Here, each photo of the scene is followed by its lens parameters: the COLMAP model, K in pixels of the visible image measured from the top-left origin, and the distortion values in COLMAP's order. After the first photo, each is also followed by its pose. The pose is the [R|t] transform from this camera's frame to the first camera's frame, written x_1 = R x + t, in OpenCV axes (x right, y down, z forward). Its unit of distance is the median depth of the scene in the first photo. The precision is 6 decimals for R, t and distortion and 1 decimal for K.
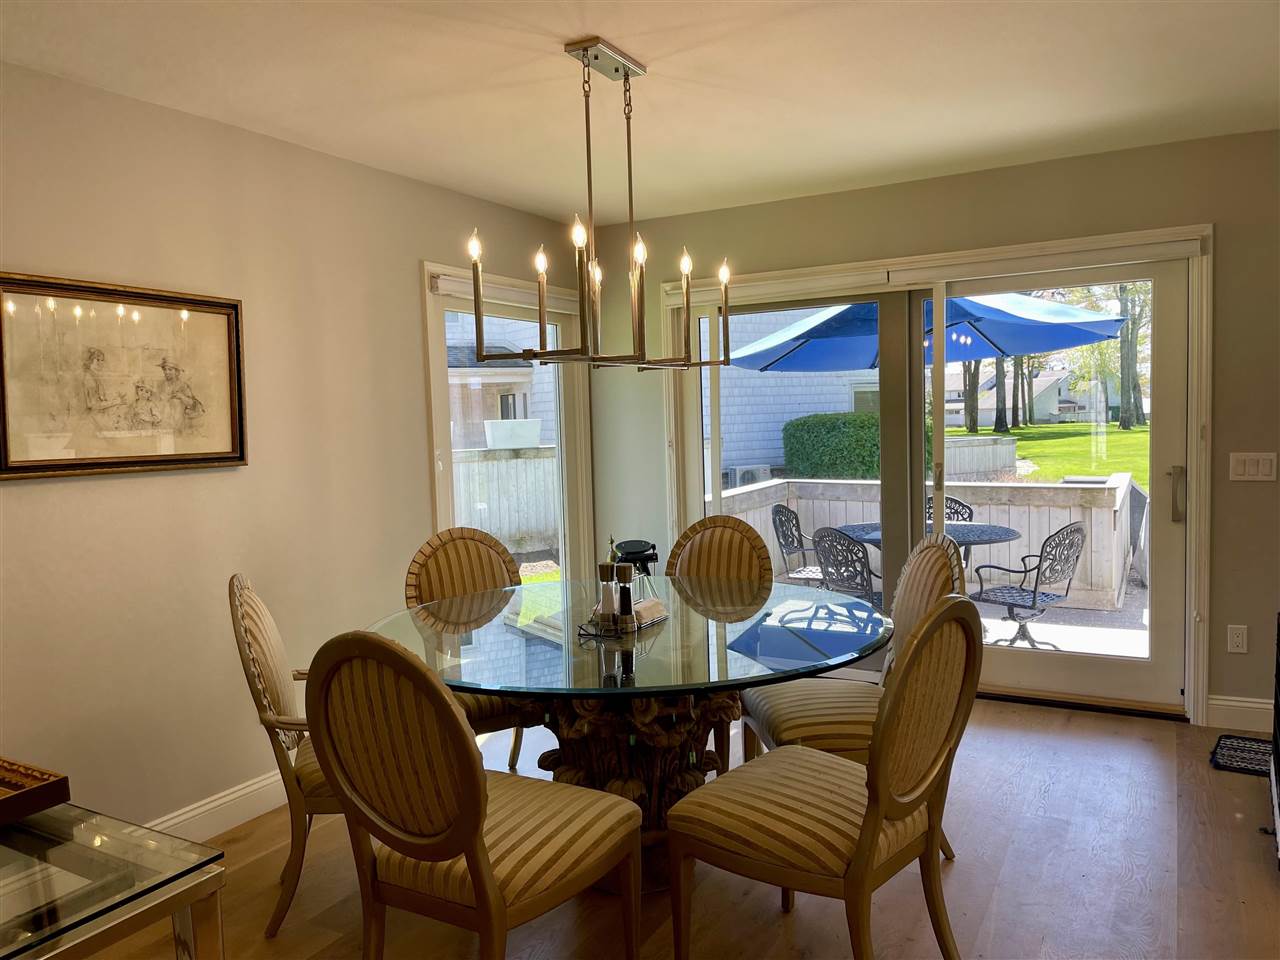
lens RADIAL K [[963.3, 0, 635.3], [0, 963.3, 481.5], [0, 0, 1]] dist [0.067565, -0.085089]
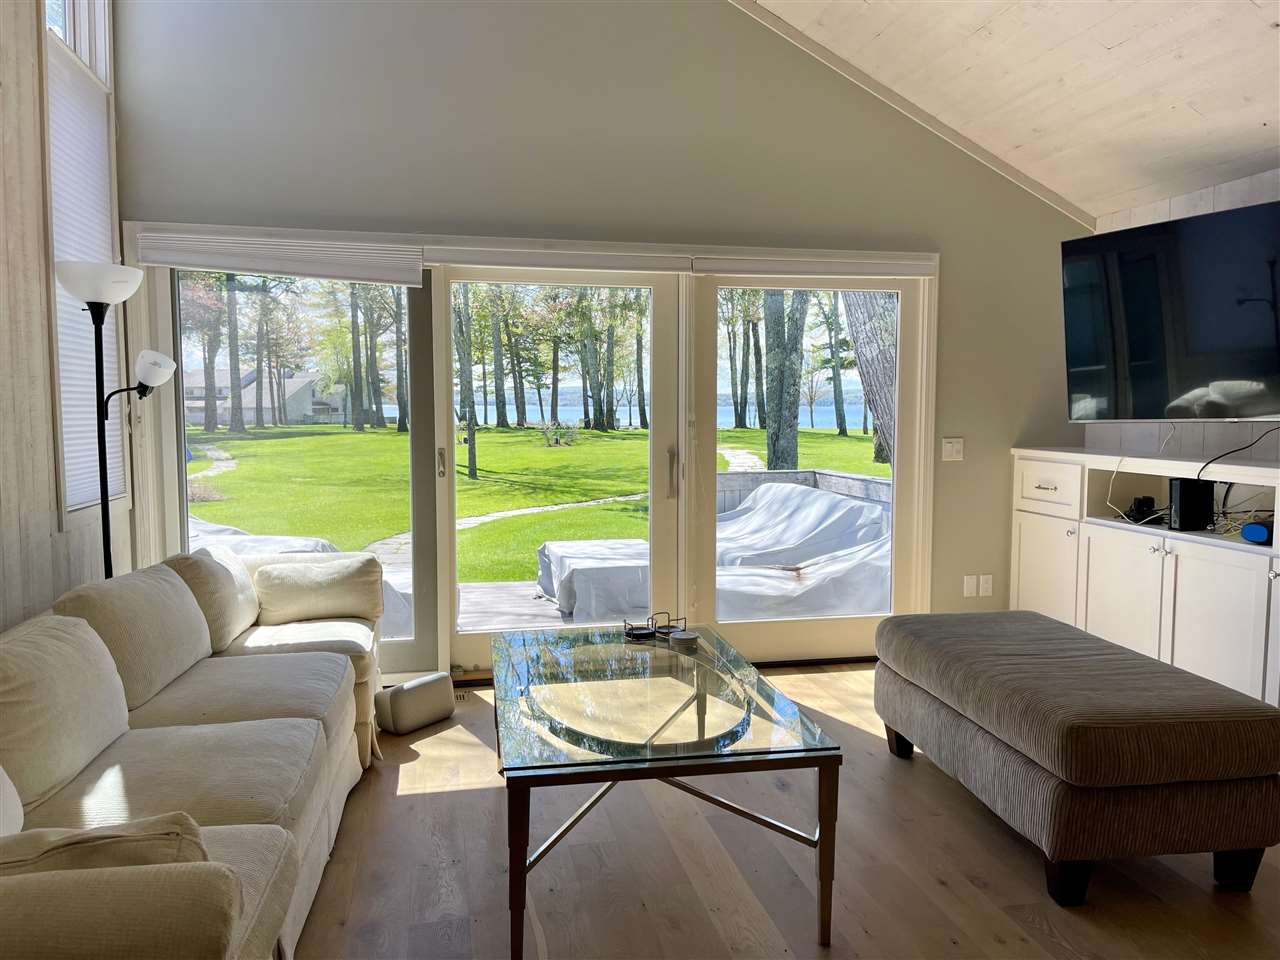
lens RADIAL K [[963.3, 0, 640.4], [0, 963.3, 486.5], [0, 0, 1]] dist [0.067565, -0.085089]
pose [[0.757742, -0.021648, 0.652195, 0.267047], [0.019416, 0.999755, 0.010626, 0.000374], [-0.652265, 0.004611, 0.757977, 0.142774]]
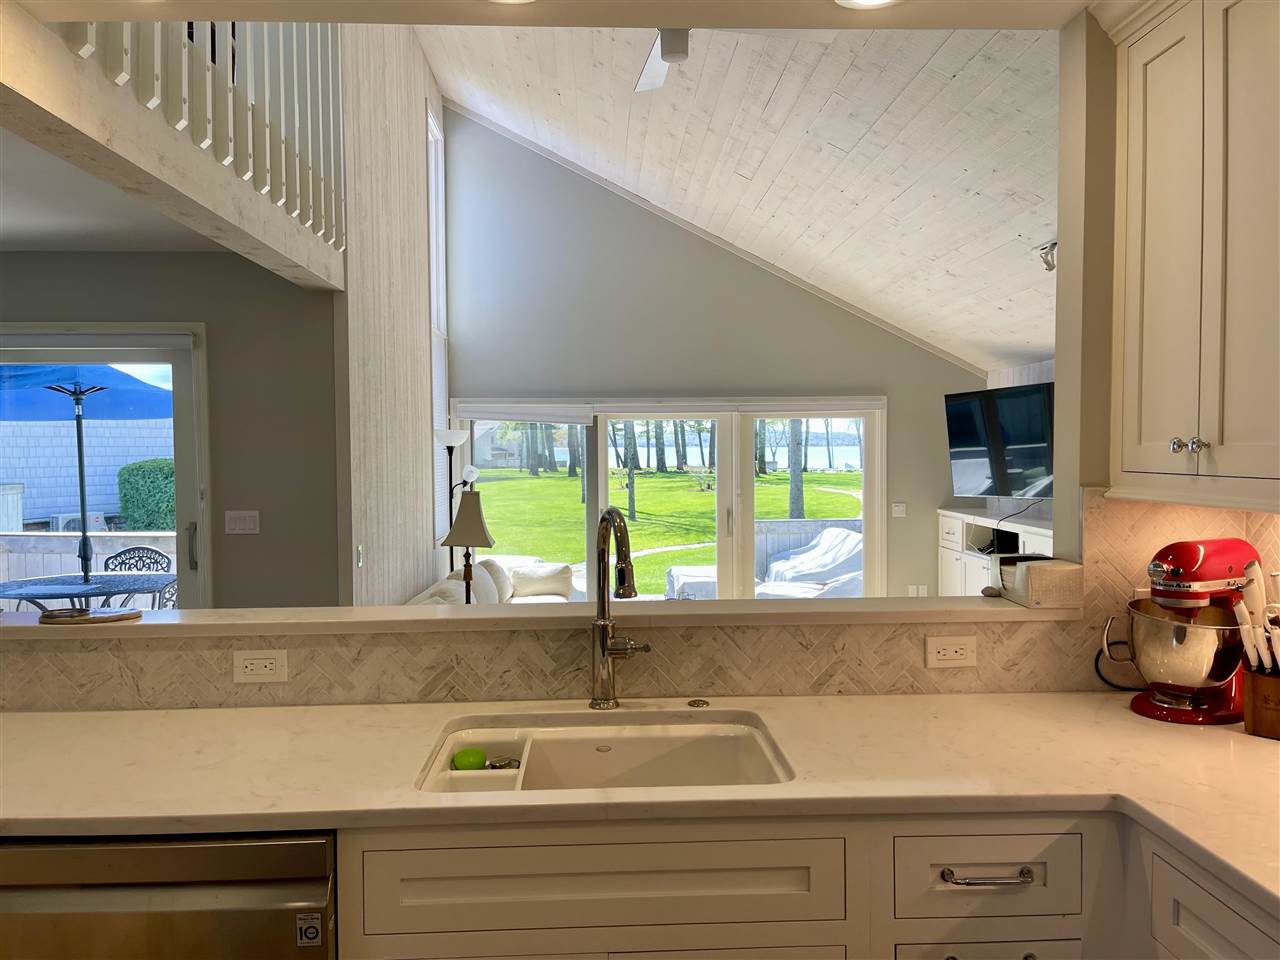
lens RADIAL K [[963.3, 0, 635.5], [0, 963.3, 480.0], [0, 0, 1]] dist [0.067565, -0.085089]
pose [[0.859101, 0.008185, 0.511741, 0.139606], [0.014640, 0.999070, -0.040558, -0.003726], [-0.511597, 0.042336, 0.858182, -0.093379]]
